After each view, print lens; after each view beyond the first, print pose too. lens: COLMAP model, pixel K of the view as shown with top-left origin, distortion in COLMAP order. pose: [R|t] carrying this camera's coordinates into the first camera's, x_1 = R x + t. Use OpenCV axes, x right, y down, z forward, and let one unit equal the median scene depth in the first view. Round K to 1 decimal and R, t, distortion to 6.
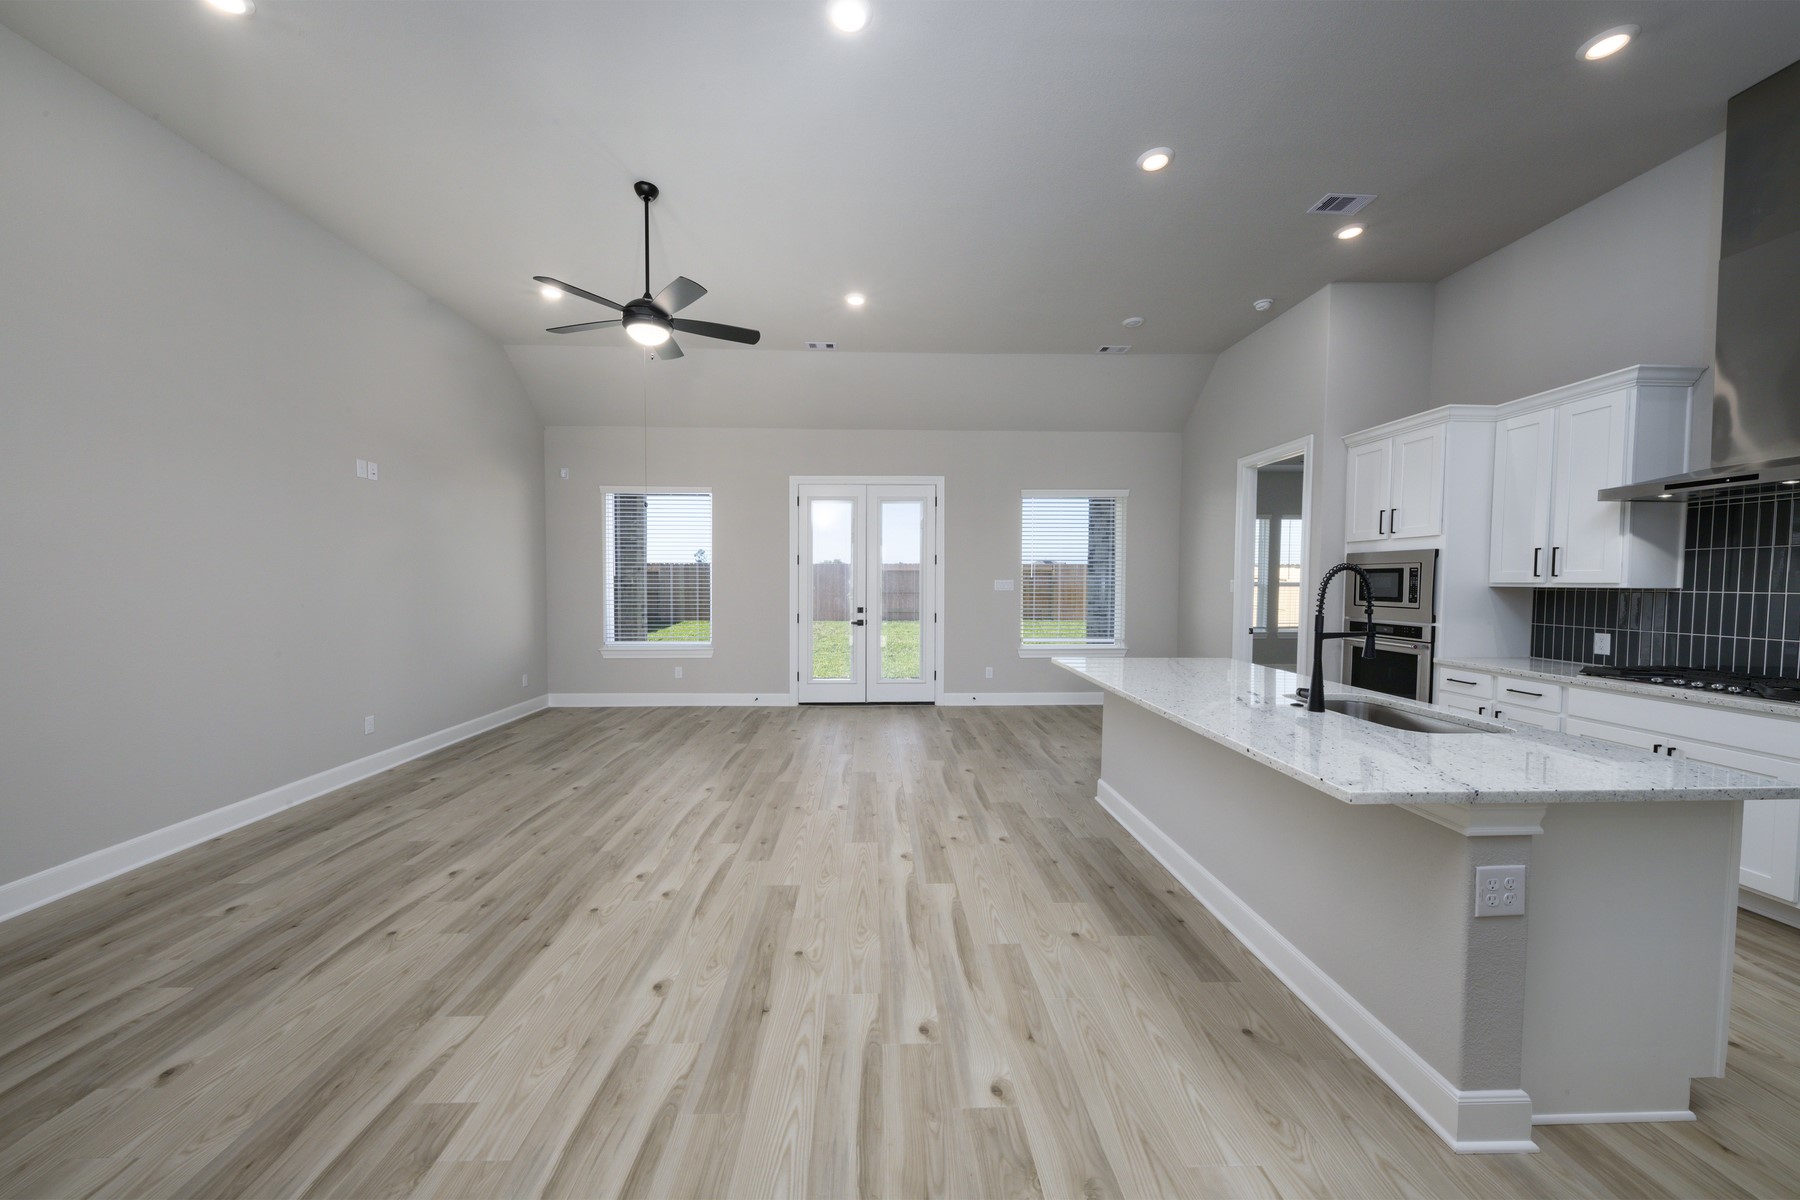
lens RADIAL K [[758.8, 0, 896.8], [0, 758.8, 609.4], [0, 0, 1]] dist [-0.025954, -0.000799]
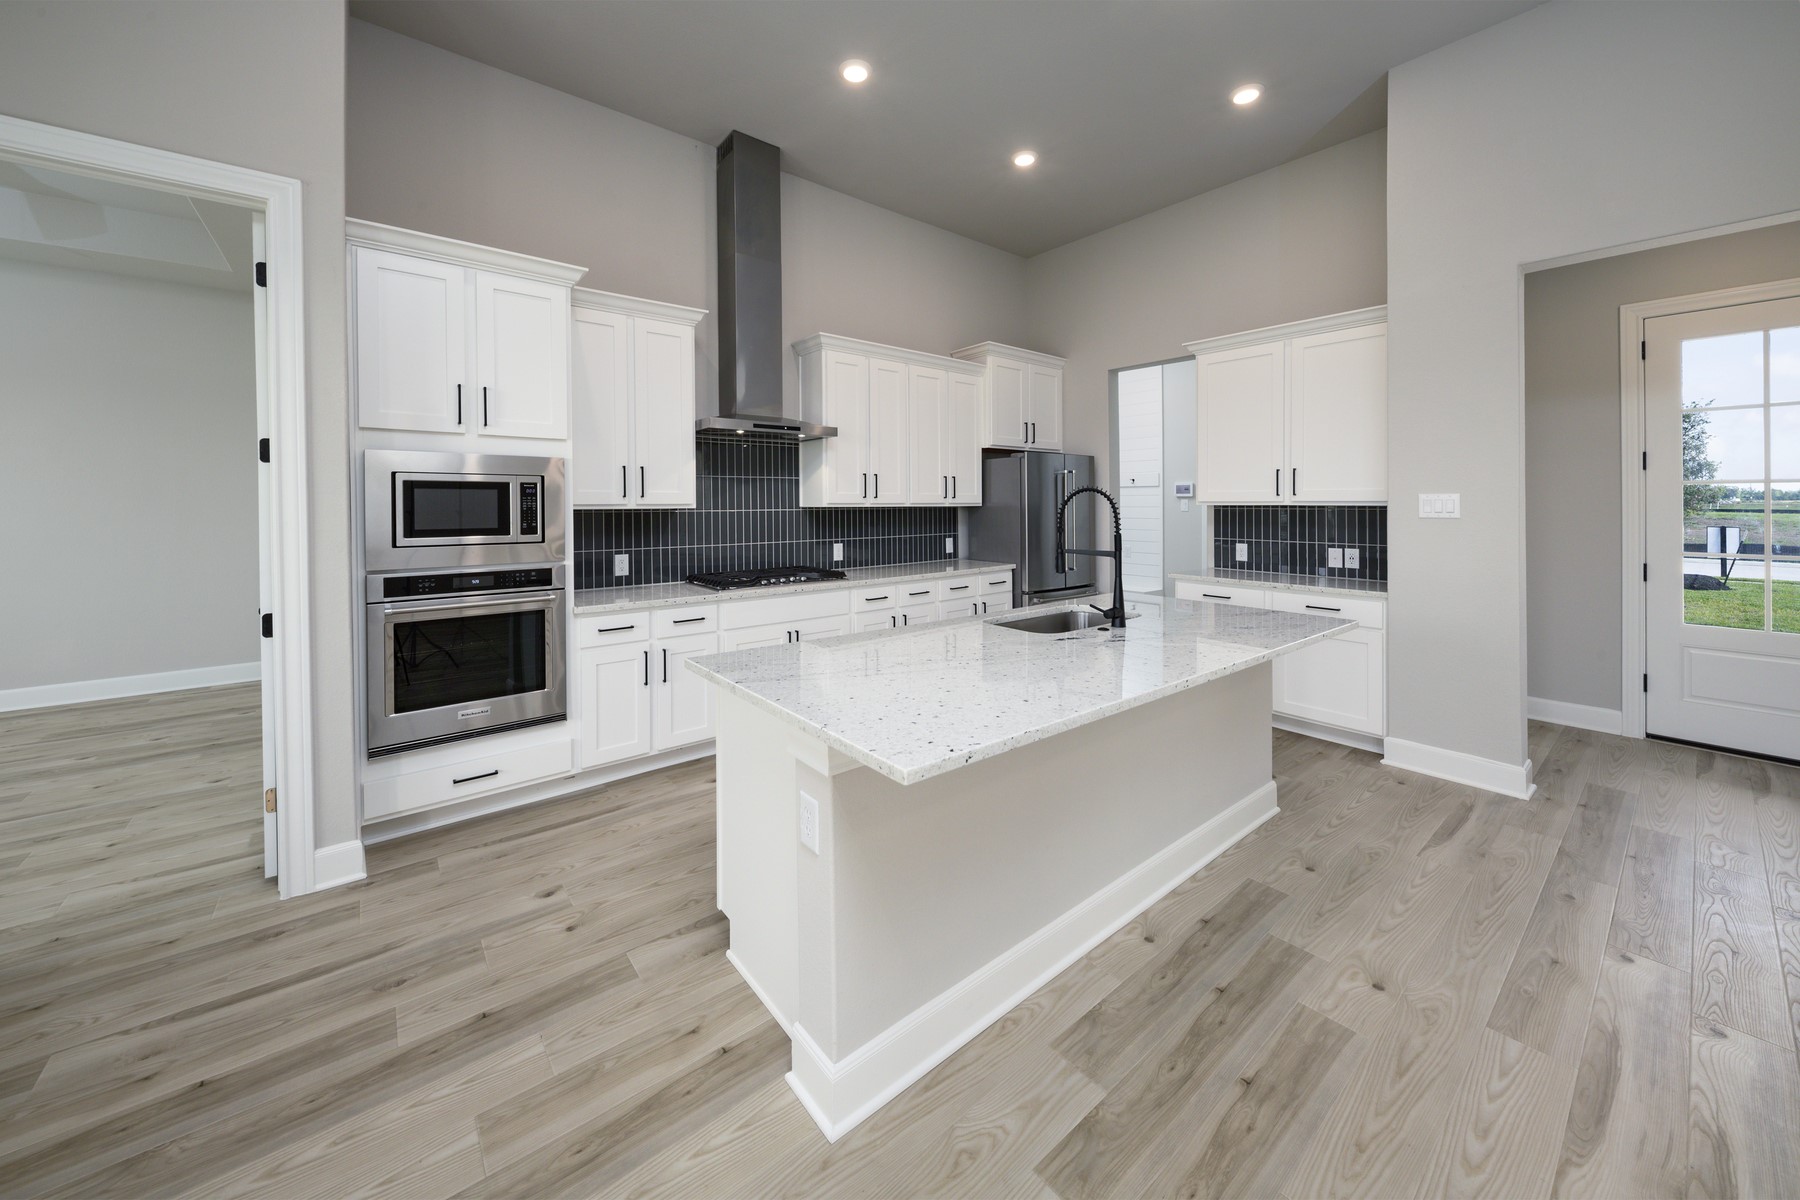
lens RADIAL K [[653.8, 0, 928.7], [0, 653.8, 508.2], [0, 0, 1]] dist [0.007457, -0.003345]
pose [[-0.615003, -0.007836, 0.788486, 0.005184], [0.029652, 0.999014, 0.033056, -0.054733], [-0.787967, 0.043710, -0.614164, 1.427454]]
